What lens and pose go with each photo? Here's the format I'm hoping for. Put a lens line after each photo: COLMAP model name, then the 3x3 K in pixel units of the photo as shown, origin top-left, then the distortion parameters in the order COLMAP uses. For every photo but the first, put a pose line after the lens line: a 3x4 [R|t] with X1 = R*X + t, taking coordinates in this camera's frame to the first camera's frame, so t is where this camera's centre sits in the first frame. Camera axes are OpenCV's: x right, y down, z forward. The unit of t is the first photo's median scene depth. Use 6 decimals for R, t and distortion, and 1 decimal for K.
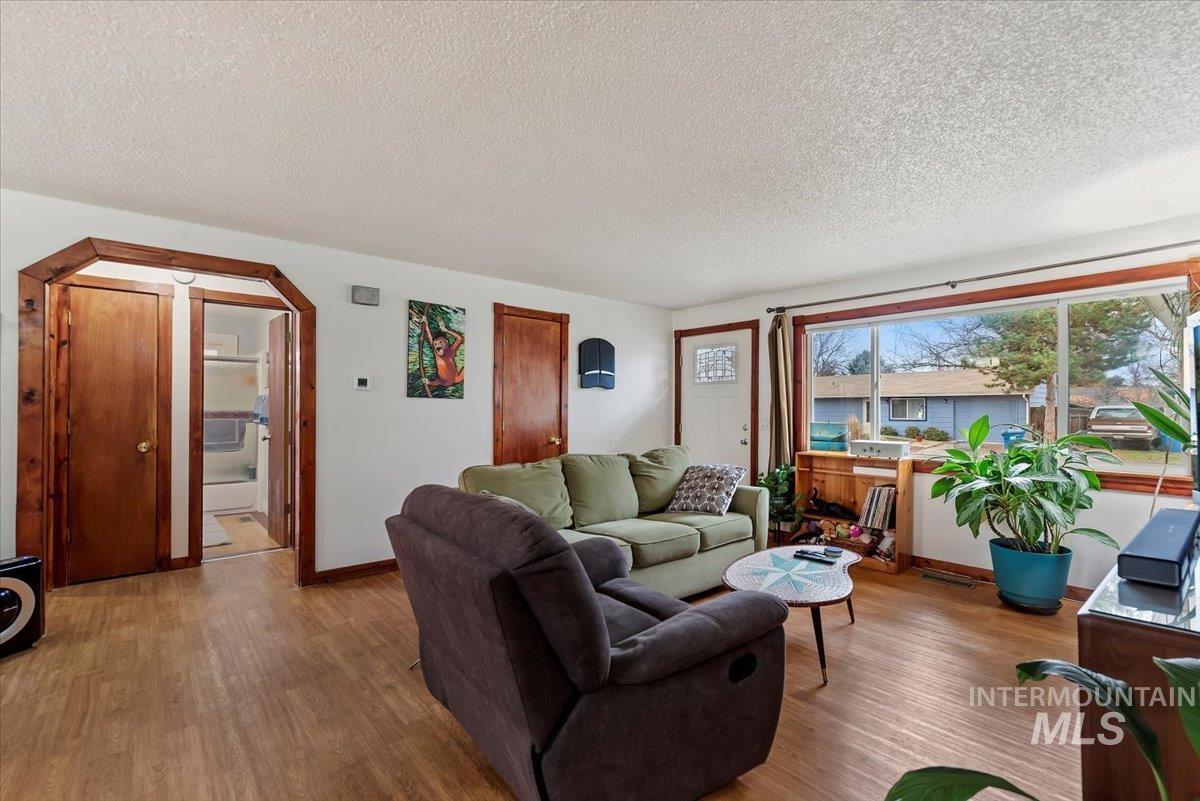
lens RADIAL K [[539.2, 0, 603.3], [0, 539.2, 410.5], [0, 0, 1]] dist [-0.000841, -0.000037]
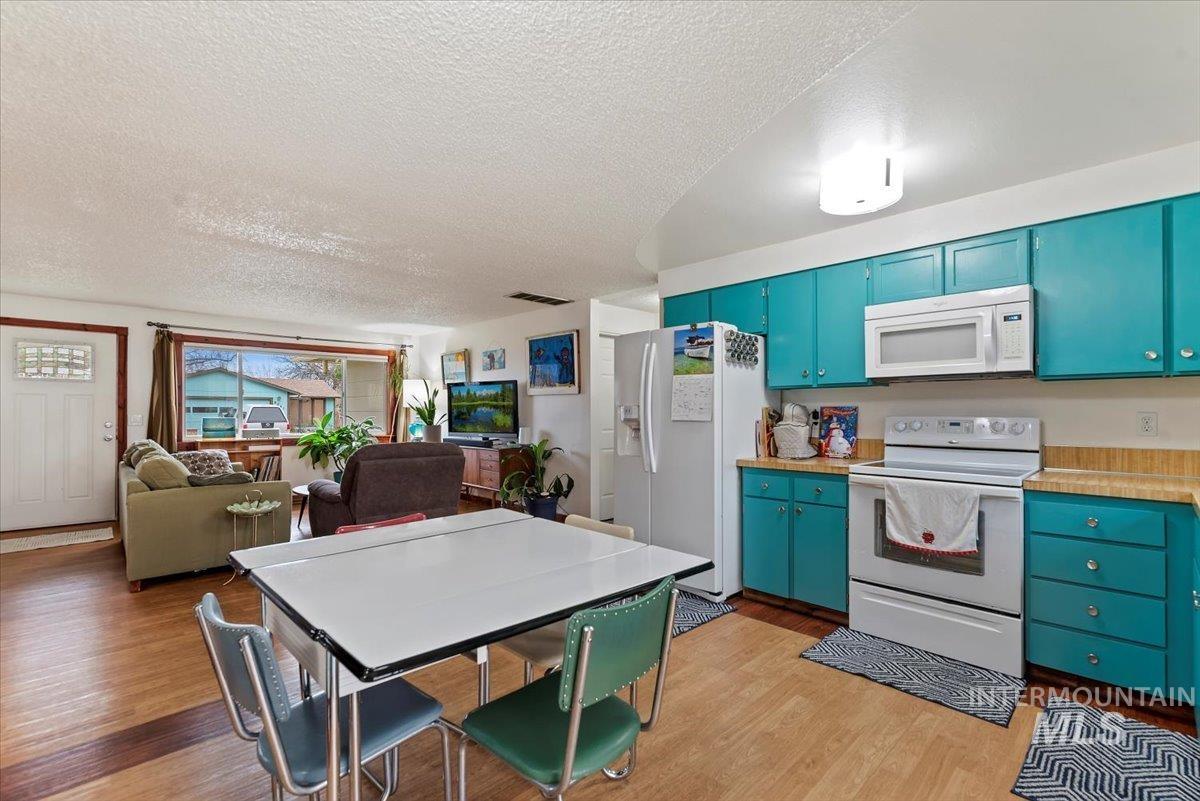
lens RADIAL K [[558.4, 0, 605.9], [0, 558.4, 398.8], [0, 0, 1]] dist [-0.001209, 0.000053]
pose [[-0.068976, 0.017869, 0.997458, -0.986164], [-0.003155, 0.999831, -0.018129, -0.003436], [-0.997613, -0.004397, -0.068908, 0.090791]]
